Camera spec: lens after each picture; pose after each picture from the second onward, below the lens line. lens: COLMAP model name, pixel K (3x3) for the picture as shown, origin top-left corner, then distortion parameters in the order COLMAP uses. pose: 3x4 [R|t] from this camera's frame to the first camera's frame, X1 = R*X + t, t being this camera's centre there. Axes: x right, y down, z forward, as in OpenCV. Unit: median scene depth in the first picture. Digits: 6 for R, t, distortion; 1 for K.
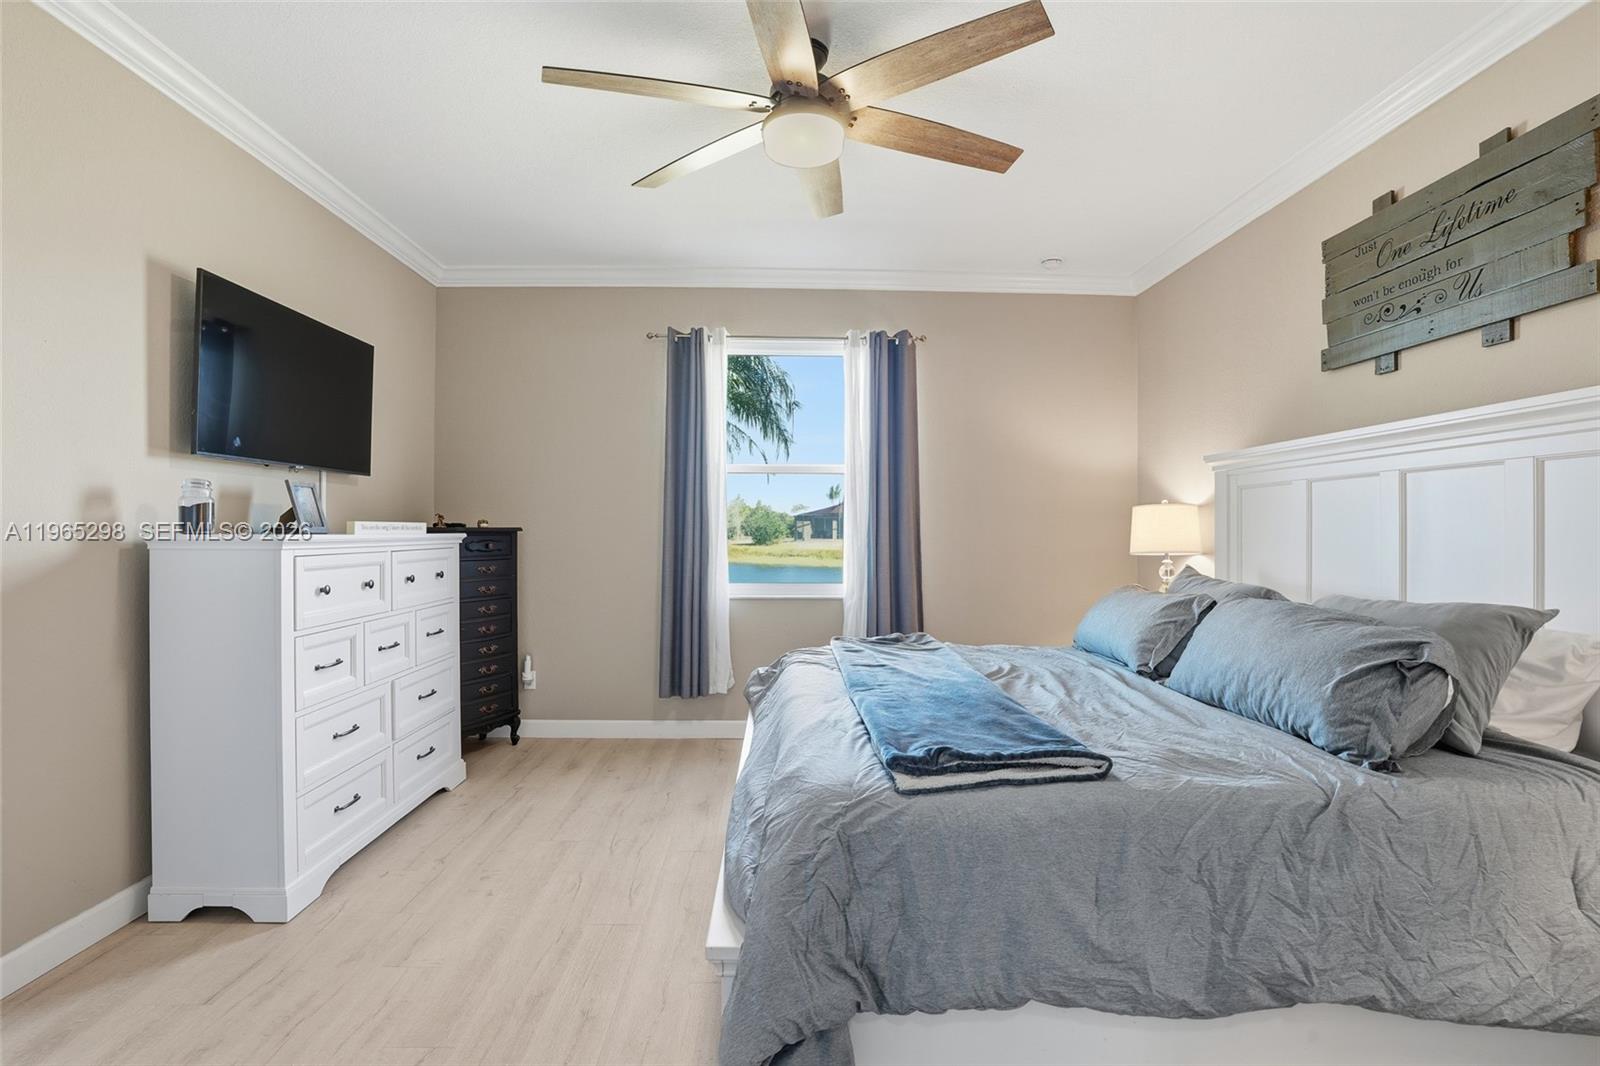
lens RADIAL K [[769.1, 0, 803.9], [0, 769.1, 530.3], [0, 0, 1]] dist [-0.035935, 0.007963]
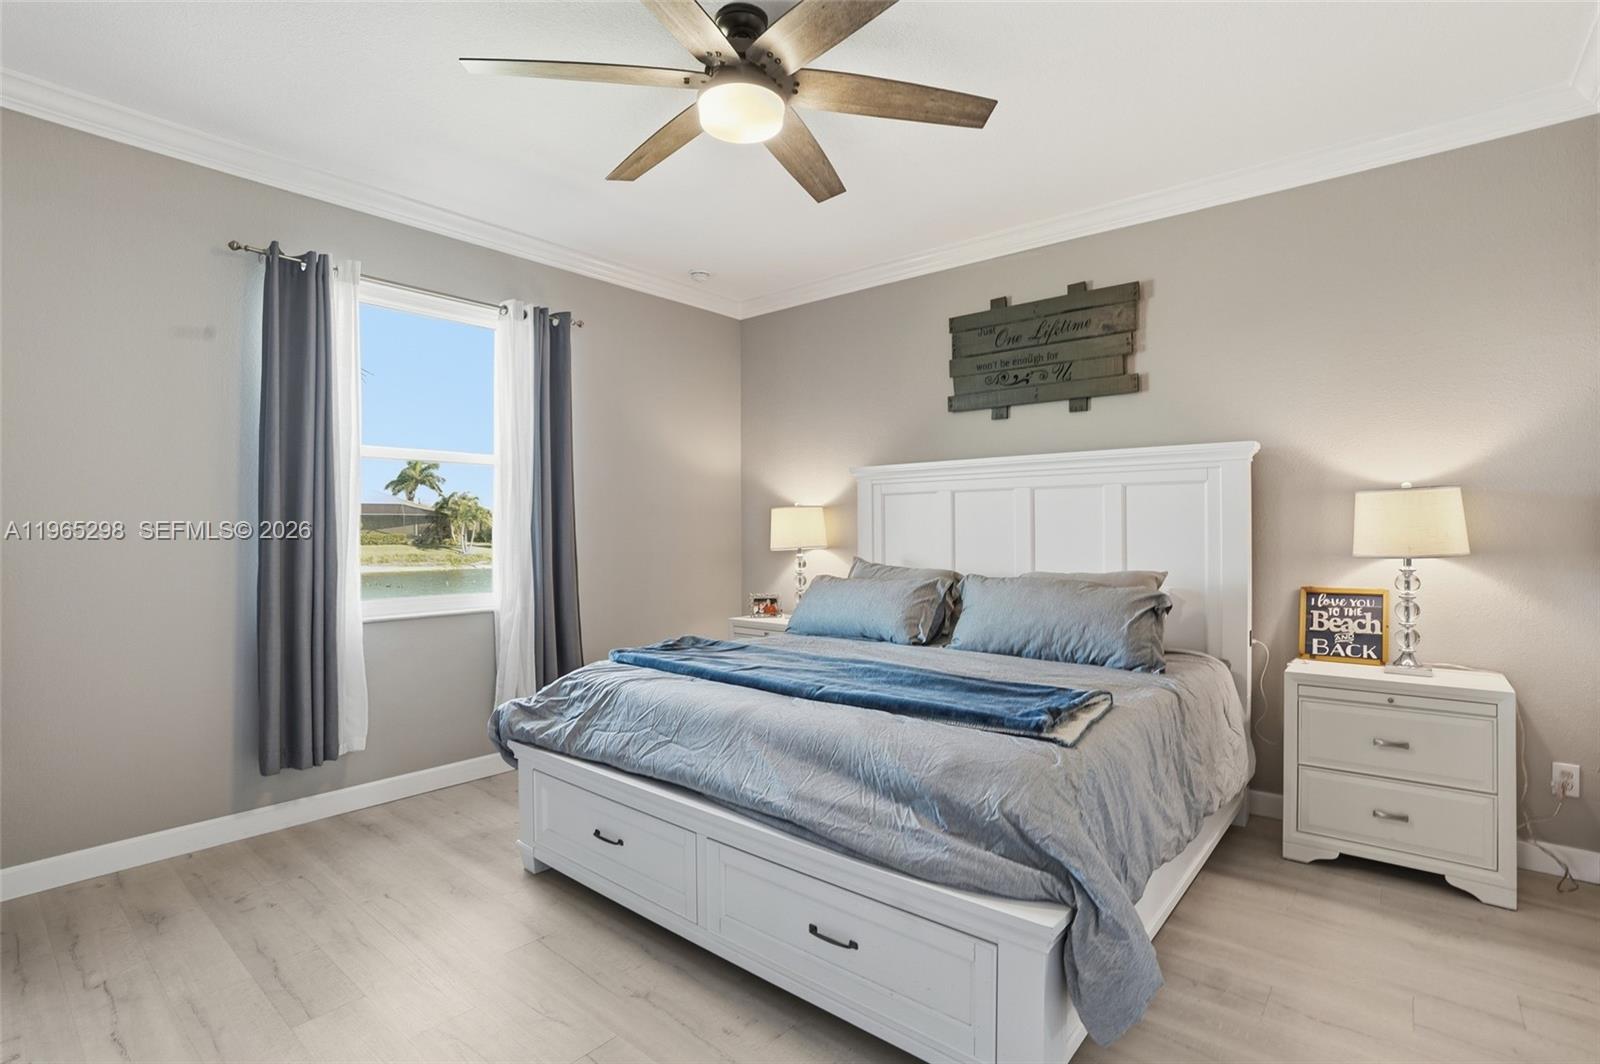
lens RADIAL K [[769.1, 0, 810.3], [0, 769.1, 526.0], [0, 0, 1]] dist [-0.035935, 0.007963]
pose [[0.661084, -0.006286, 0.750286, -0.570141], [0.007938, 0.999968, 0.001384, -0.006373], [-0.750270, 0.005041, 0.661112, 0.281184]]
